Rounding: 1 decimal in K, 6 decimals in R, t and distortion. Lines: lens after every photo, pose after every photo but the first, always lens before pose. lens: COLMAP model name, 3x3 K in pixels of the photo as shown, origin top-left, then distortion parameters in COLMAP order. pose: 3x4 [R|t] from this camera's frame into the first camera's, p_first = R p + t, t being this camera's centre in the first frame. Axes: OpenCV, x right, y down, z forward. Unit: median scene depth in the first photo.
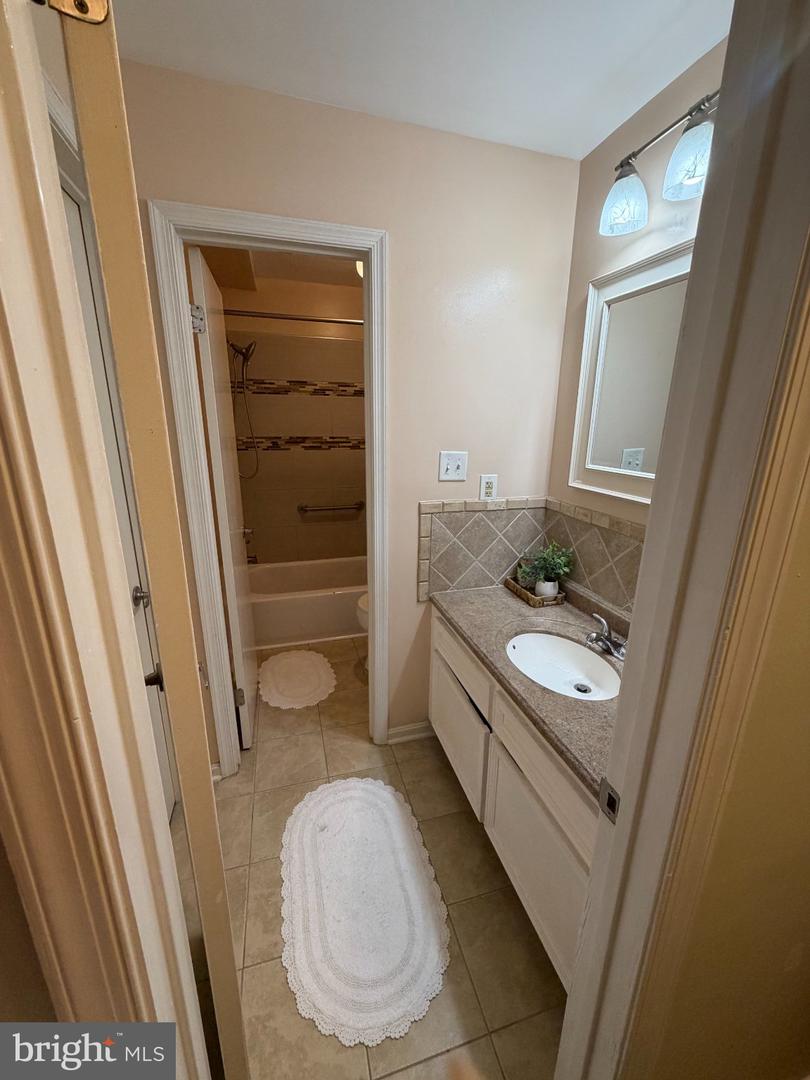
lens RADIAL K [[429.2, 0, 408.0], [0, 429.2, 539.3], [0, 0, 1]] dist [0.000422, 0.000767]
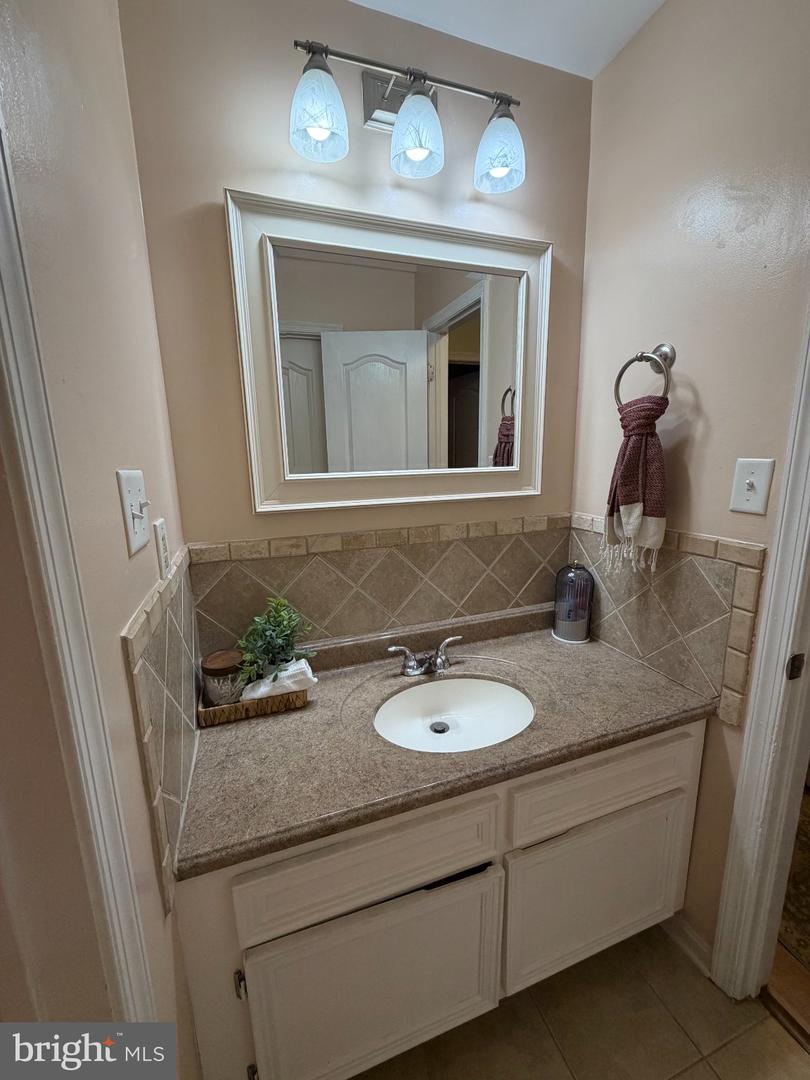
lens RADIAL K [[429.2, 0, 407.9], [0, 429.2, 536.8], [0, 0, 1]] dist [0.000422, 0.000767]
pose [[-0.057866, -0.205330, 0.976981, -0.286371], [0.285096, 0.934469, 0.213281, -0.169620], [-0.956751, 0.290875, 0.004464, 0.823649]]
